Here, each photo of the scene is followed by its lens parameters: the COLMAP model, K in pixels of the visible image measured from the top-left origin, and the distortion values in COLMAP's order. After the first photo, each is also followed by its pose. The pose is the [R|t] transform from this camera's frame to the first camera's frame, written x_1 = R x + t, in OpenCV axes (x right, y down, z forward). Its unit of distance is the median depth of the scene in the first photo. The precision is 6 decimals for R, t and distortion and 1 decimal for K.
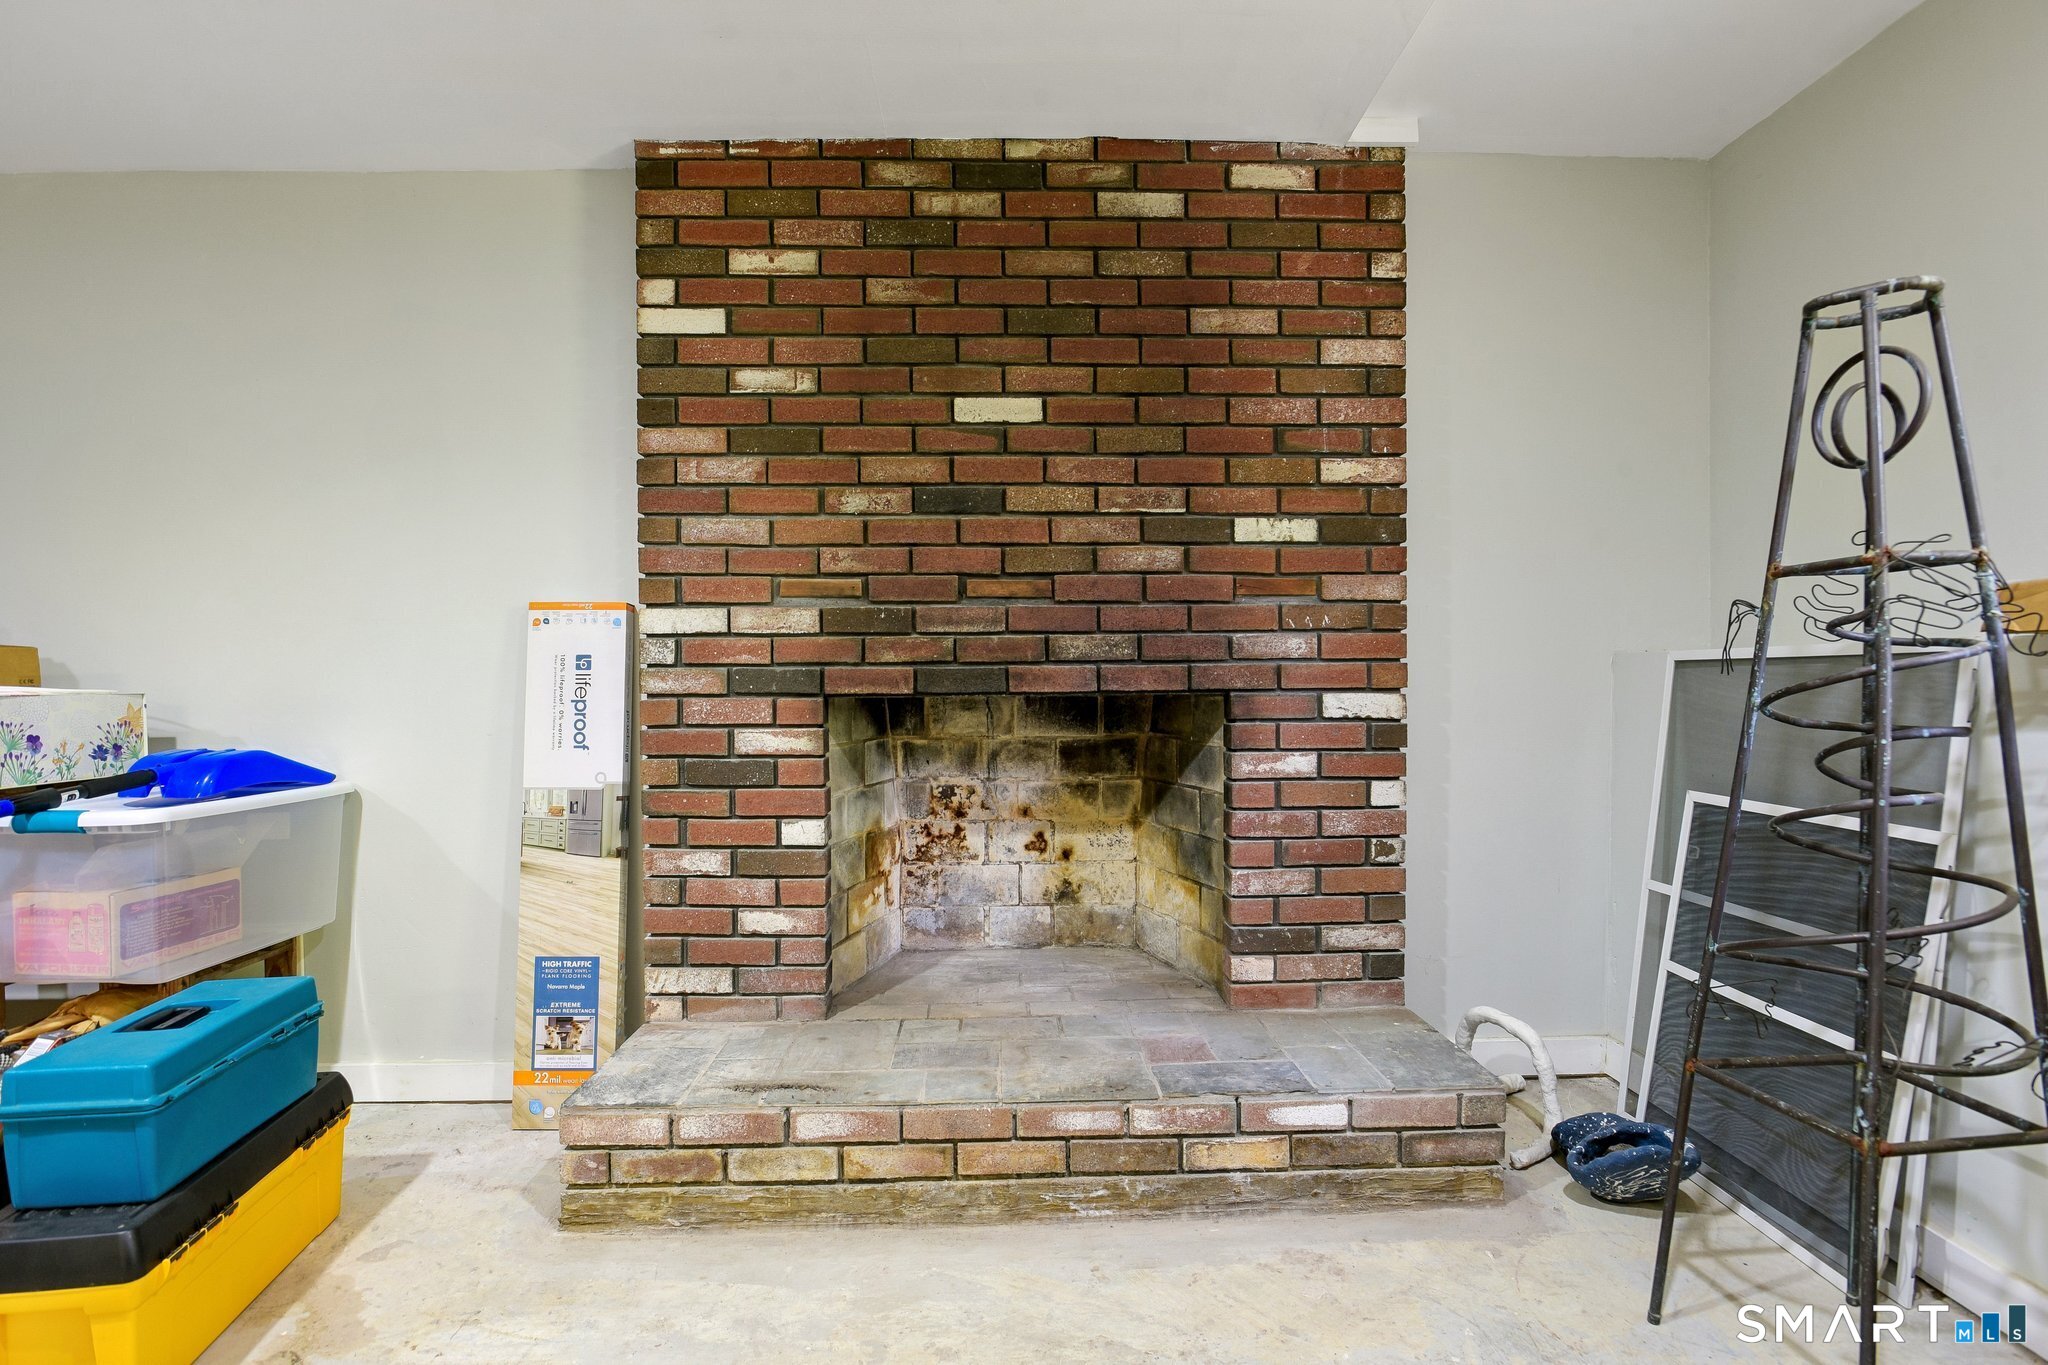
lens RADIAL K [[985.8, 0, 1021.3], [0, 985.8, 699.8], [0, 0, 1]] dist [-0.026247, 0.008149]
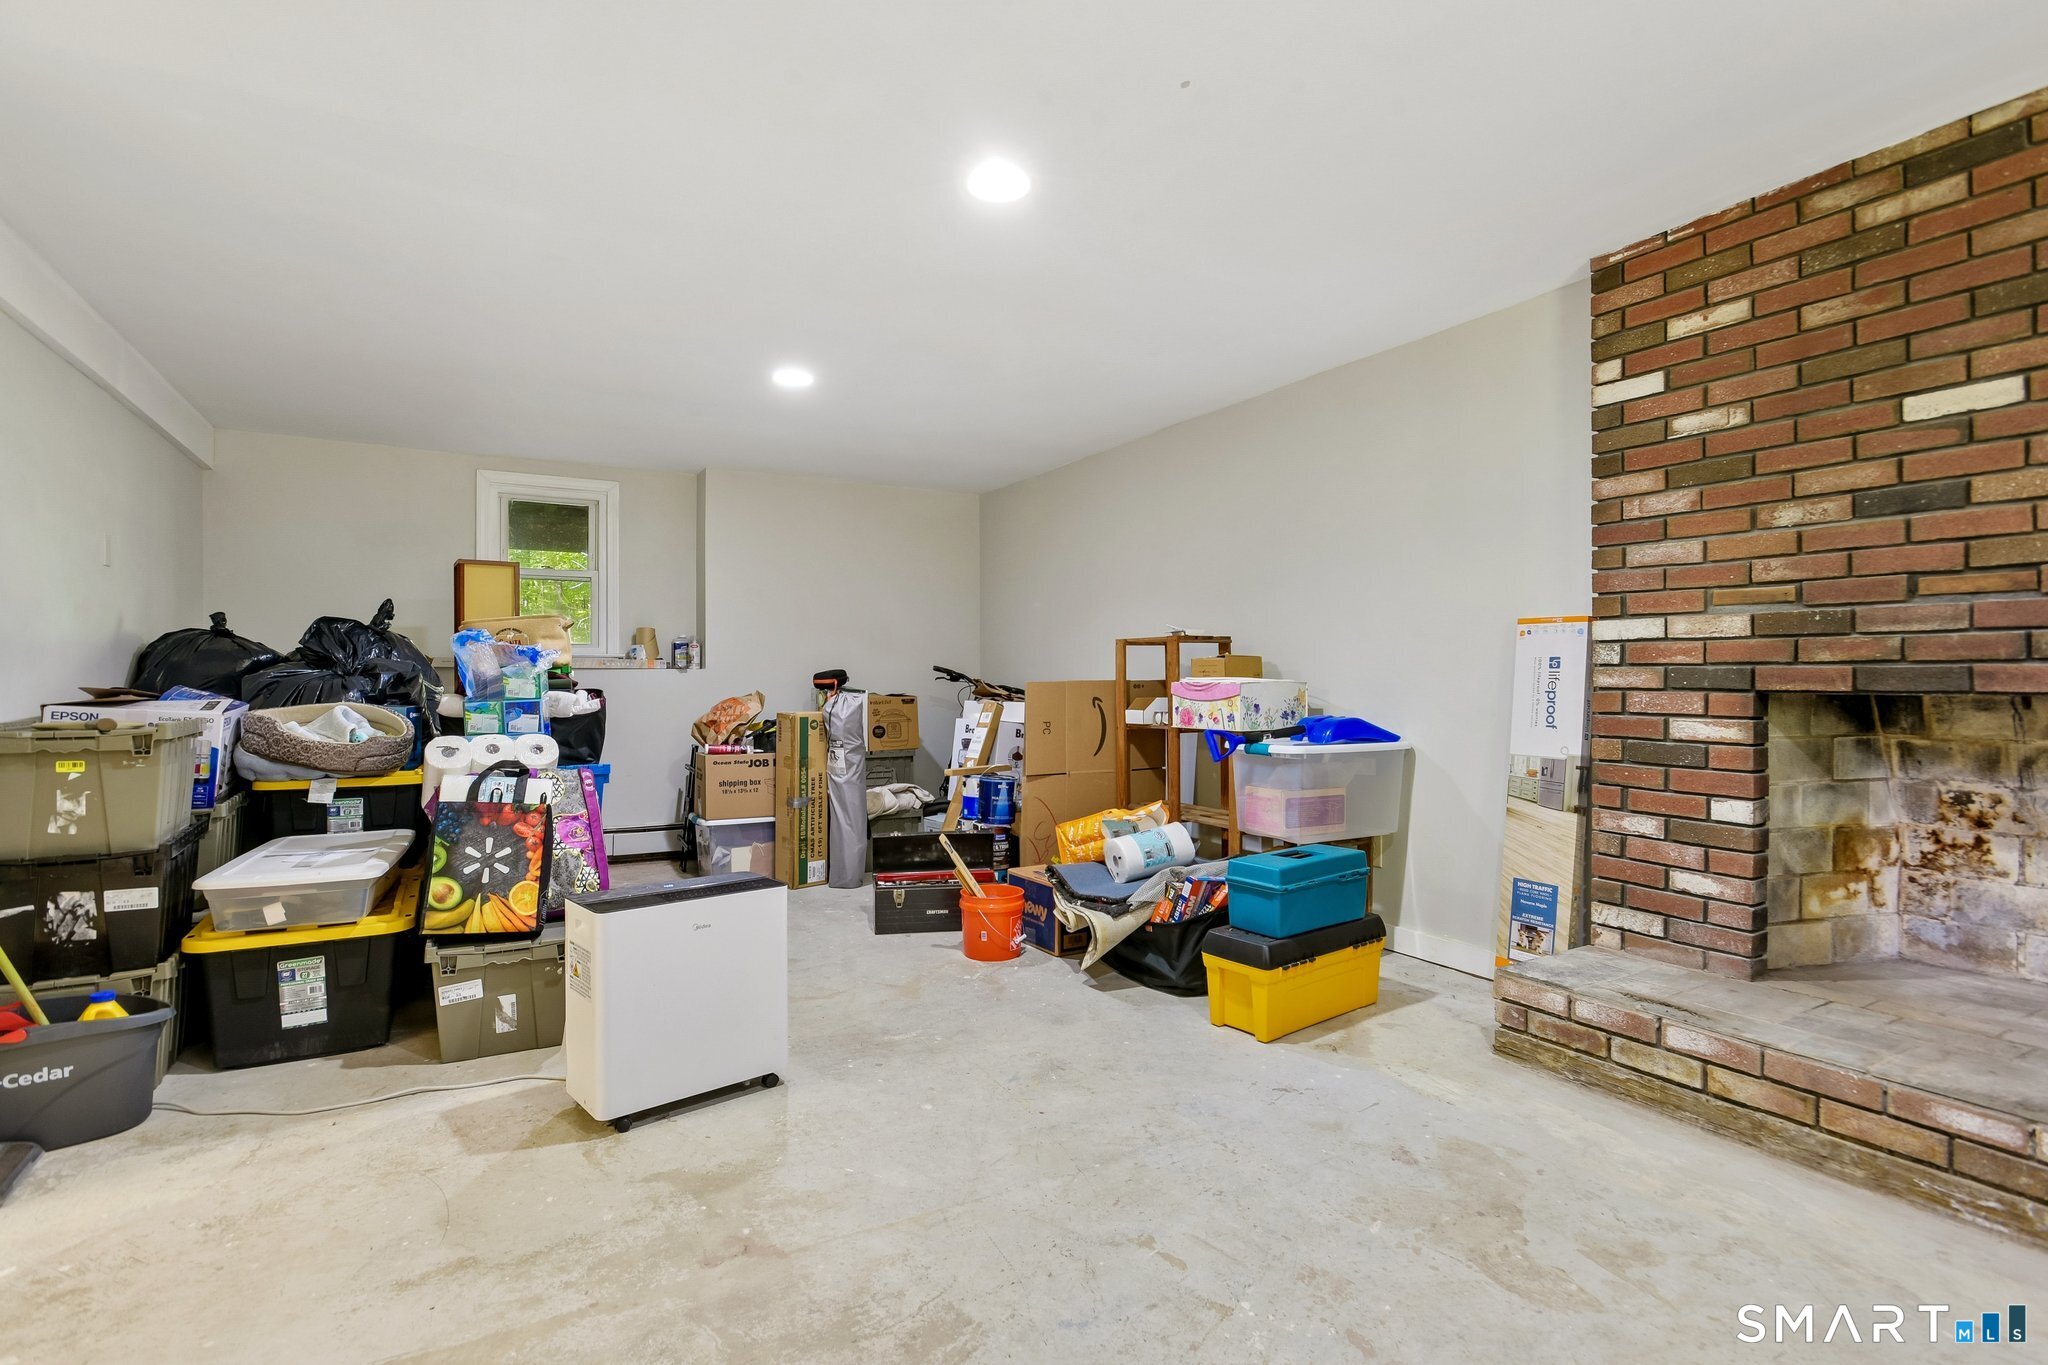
lens RADIAL K [[985.8, 0, 1016.5], [0, 985.8, 682.3], [0, 0, 1]] dist [-0.026247, 0.008149]
pose [[0.468217, 0.012016, -0.883532, 0.388872], [-0.017284, 0.999841, 0.004438, -0.005144], [0.883445, 0.013193, 0.468350, -0.264652]]
